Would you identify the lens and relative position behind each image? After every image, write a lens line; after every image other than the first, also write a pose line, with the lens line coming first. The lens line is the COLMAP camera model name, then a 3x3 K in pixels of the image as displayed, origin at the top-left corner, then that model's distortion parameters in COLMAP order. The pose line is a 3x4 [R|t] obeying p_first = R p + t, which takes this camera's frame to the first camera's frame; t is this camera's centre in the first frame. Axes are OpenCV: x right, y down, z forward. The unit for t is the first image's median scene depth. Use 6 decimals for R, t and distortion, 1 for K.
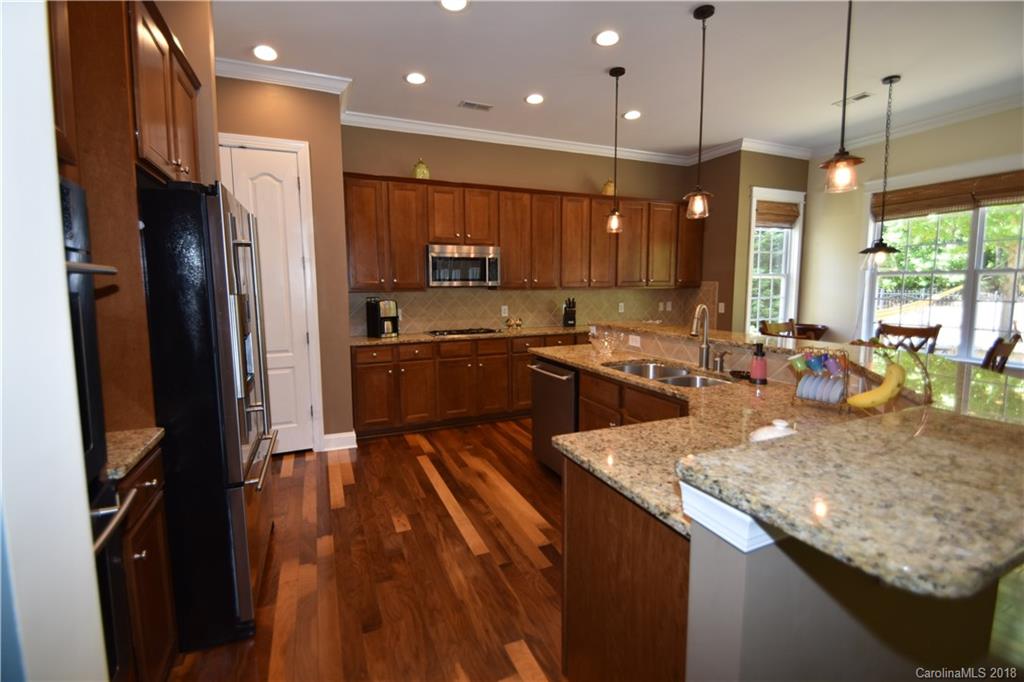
lens RADIAL K [[447.6, 0, 505.4], [0, 447.6, 332.1], [0, 0, 1]] dist [0.012922, -0.016970]
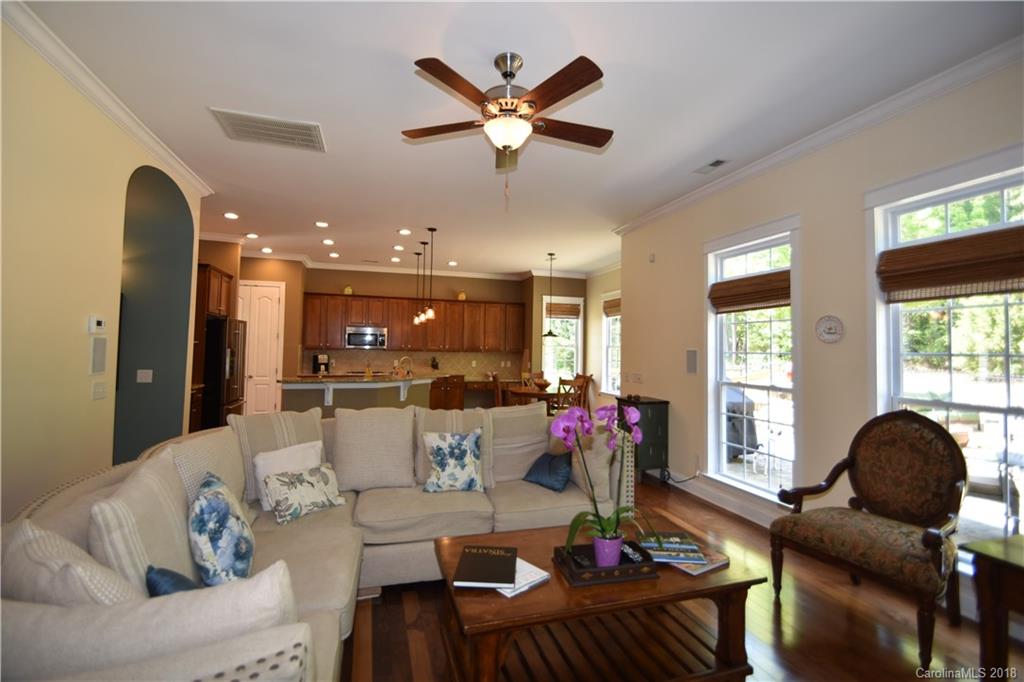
lens RADIAL K [[447.6, 0, 505.4], [0, 447.6, 332.1], [0, 0, 1]] dist [0.012922, -0.016970]
pose [[0.994719, 0.019465, -0.100769, 0.657235], [-0.033863, 0.989113, -0.143210, 0.077796], [0.096885, 0.145866, 0.984549, -0.789818]]
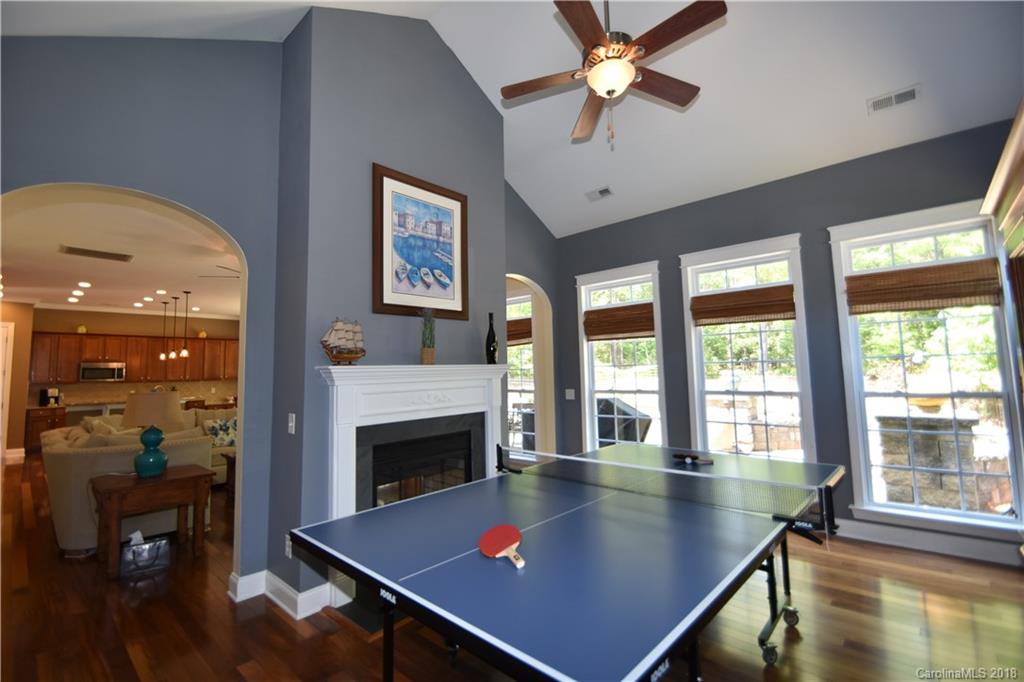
lens RADIAL K [[447.6, 0, 505.4], [0, 447.6, 332.1], [0, 0, 1]] dist [0.012922, -0.016970]
pose [[0.904871, 0.023436, 0.425041, 0.704634], [0.062382, 0.980403, -0.186863, 0.177187], [-0.421091, 0.195601, 0.885676, -1.665446]]
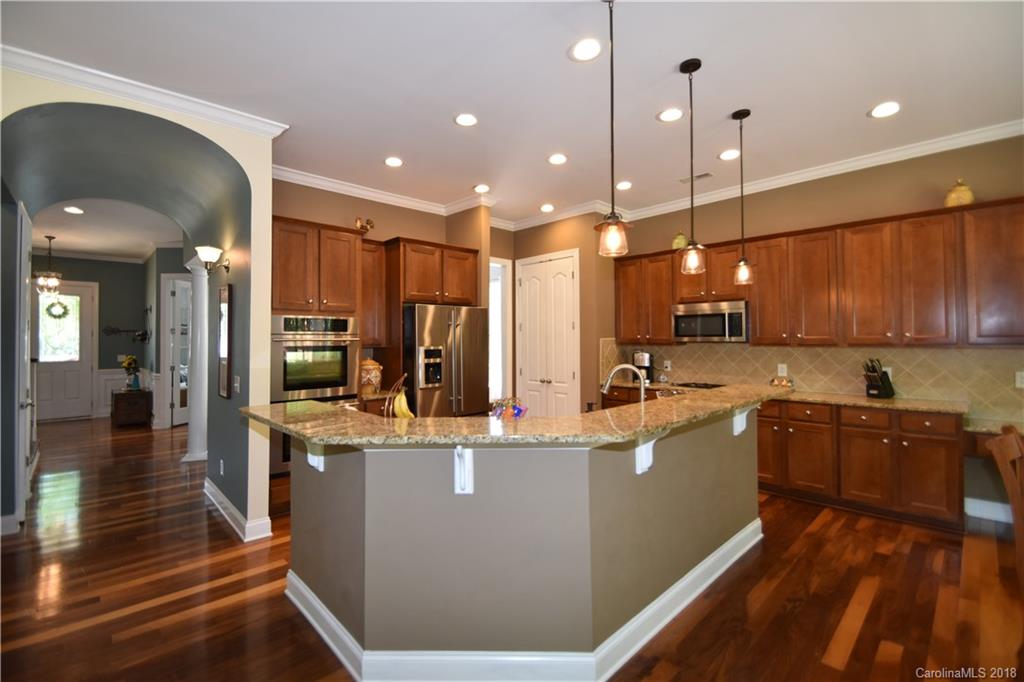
lens RADIAL K [[447.6, 0, 505.4], [0, 447.6, 332.1], [0, 0, 1]] dist [0.012922, -0.016970]
pose [[0.349262, -0.009719, -0.936975, 0.683865], [-0.096237, 0.994286, -0.046187, -0.030196], [0.932070, 0.106303, 0.346331, 0.194797]]
